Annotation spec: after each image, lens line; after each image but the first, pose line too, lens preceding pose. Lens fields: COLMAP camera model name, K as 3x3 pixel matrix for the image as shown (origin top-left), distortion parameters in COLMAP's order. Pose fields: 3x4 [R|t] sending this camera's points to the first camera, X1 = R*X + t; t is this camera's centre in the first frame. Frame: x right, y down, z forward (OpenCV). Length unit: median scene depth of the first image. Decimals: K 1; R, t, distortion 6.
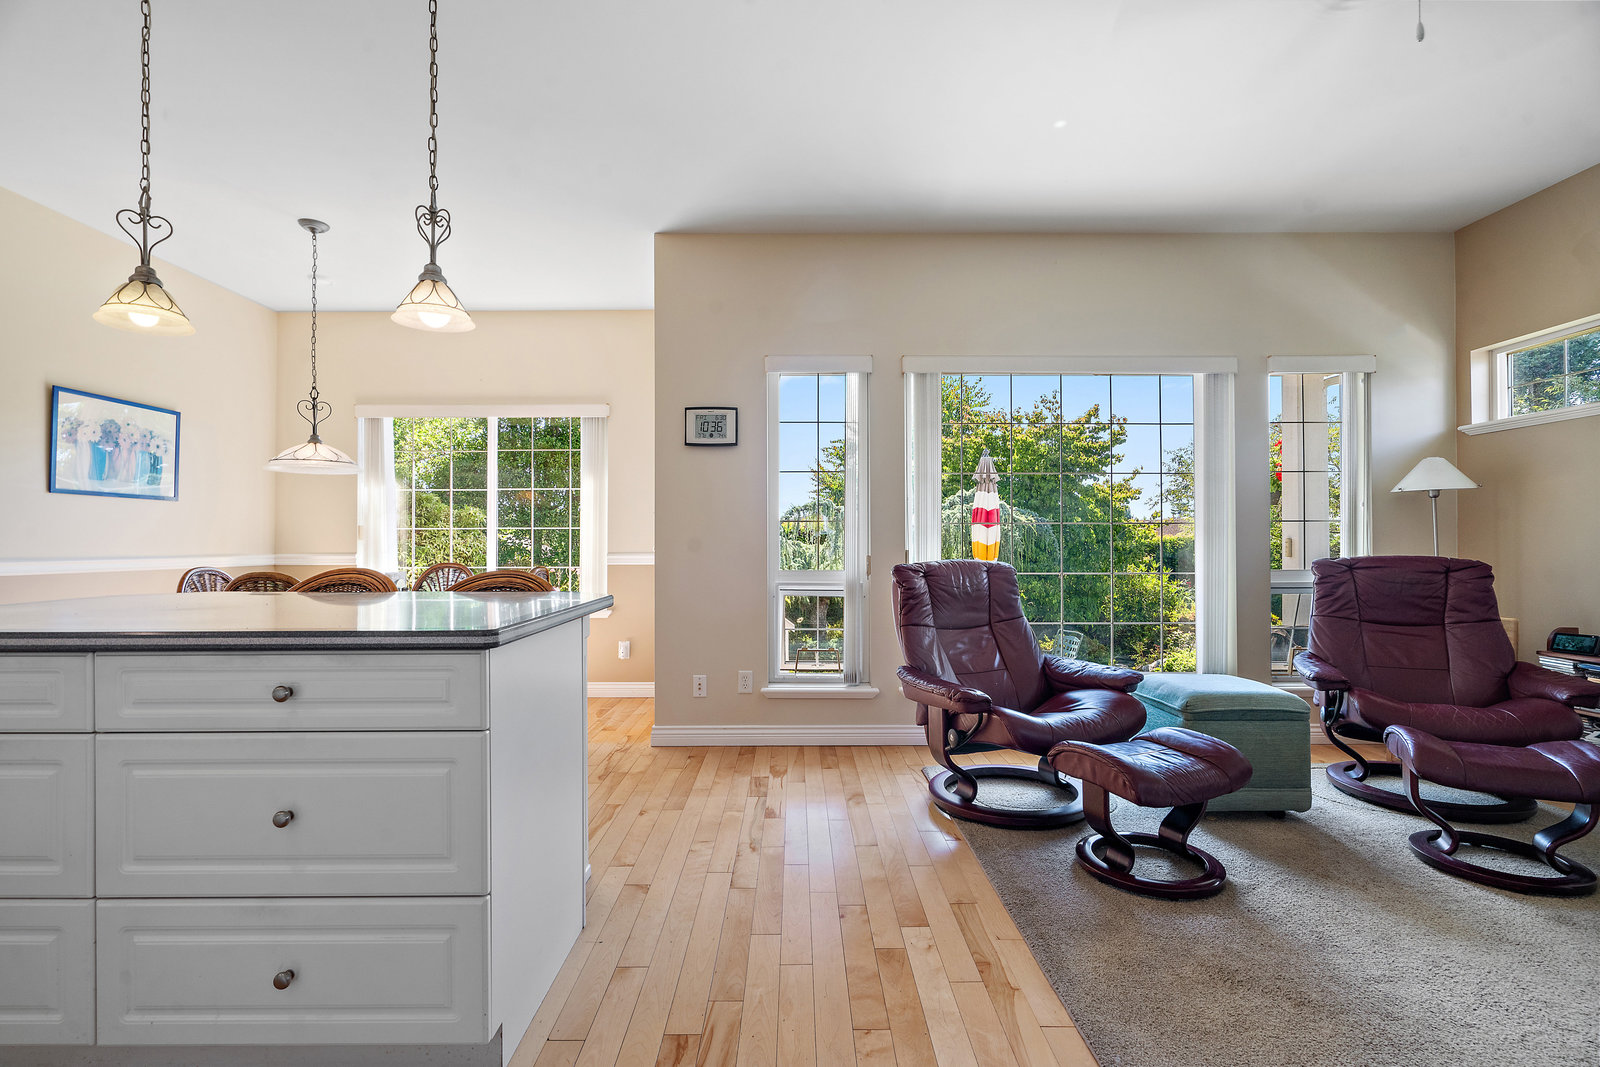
lens RADIAL K [[720.0, 0, 793.0], [0, 720.0, 540.8], [0, 0, 1]] dist [-0.007818, 0.002276]
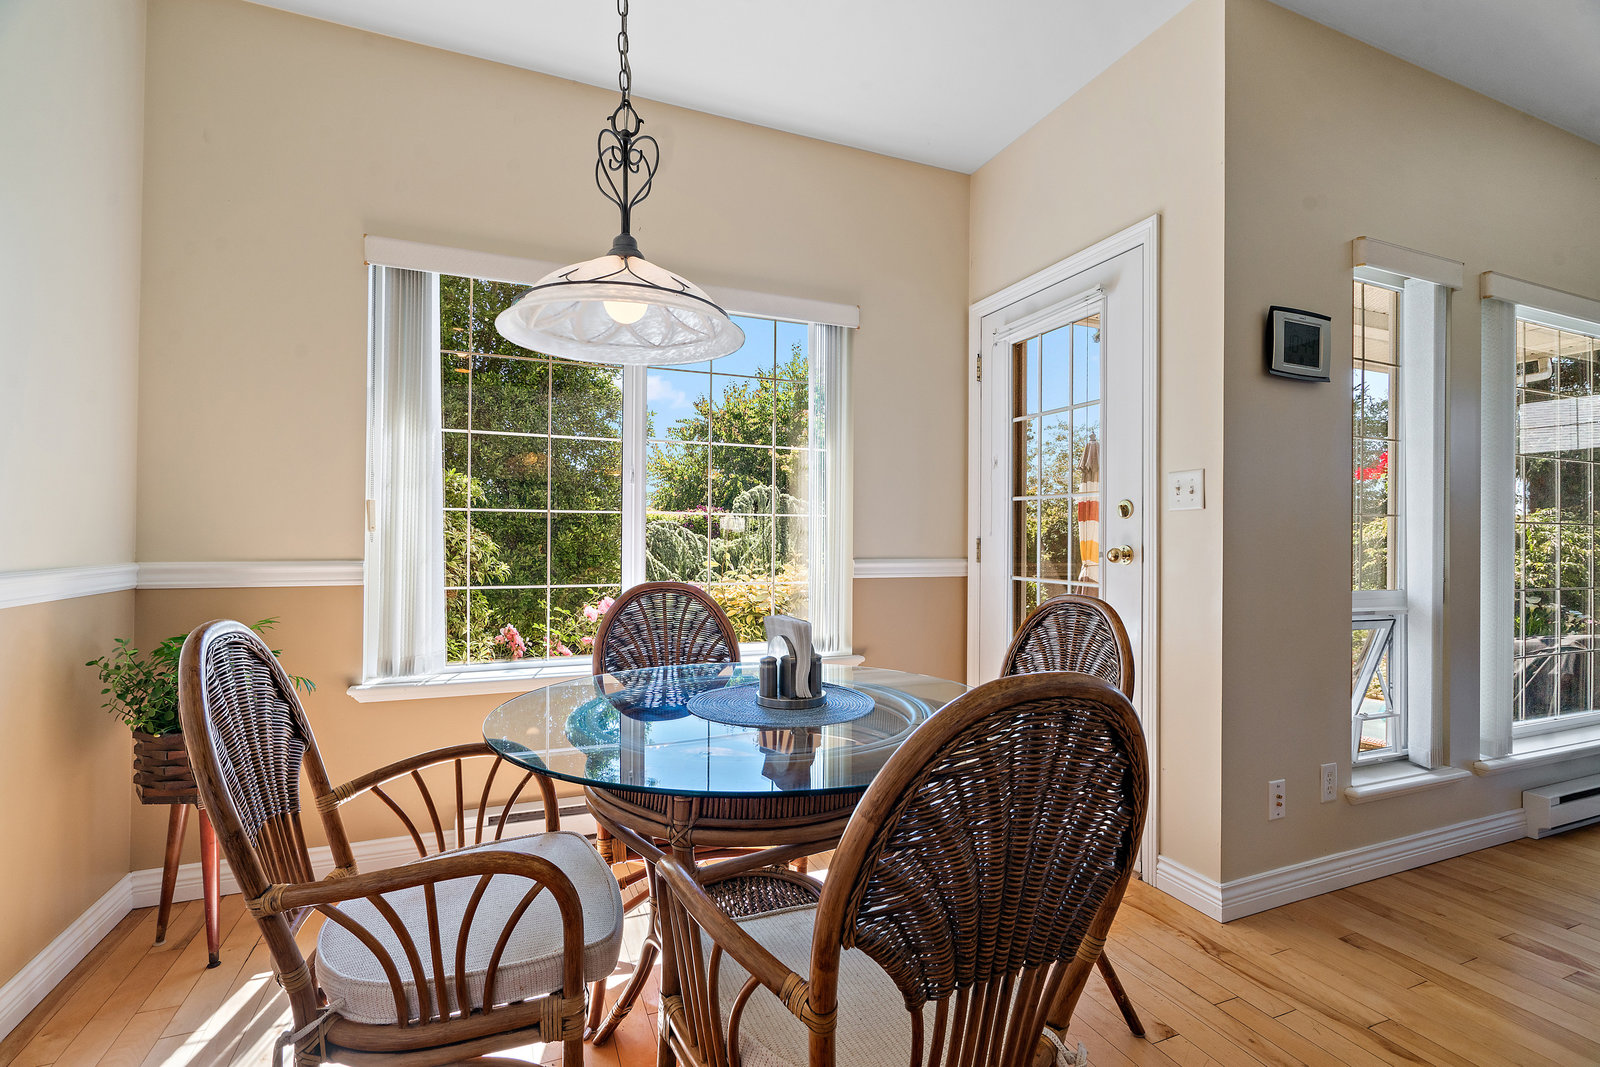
lens RADIAL K [[720.0, 0, 798.0], [0, 720.0, 534.6], [0, 0, 1]] dist [-0.007818, 0.002276]
pose [[0.924726, 0.010764, 0.380482, -0.756647], [-0.011843, 0.999930, 0.000494, -0.003534], [-0.380450, -0.004963, 0.924788, 0.673266]]
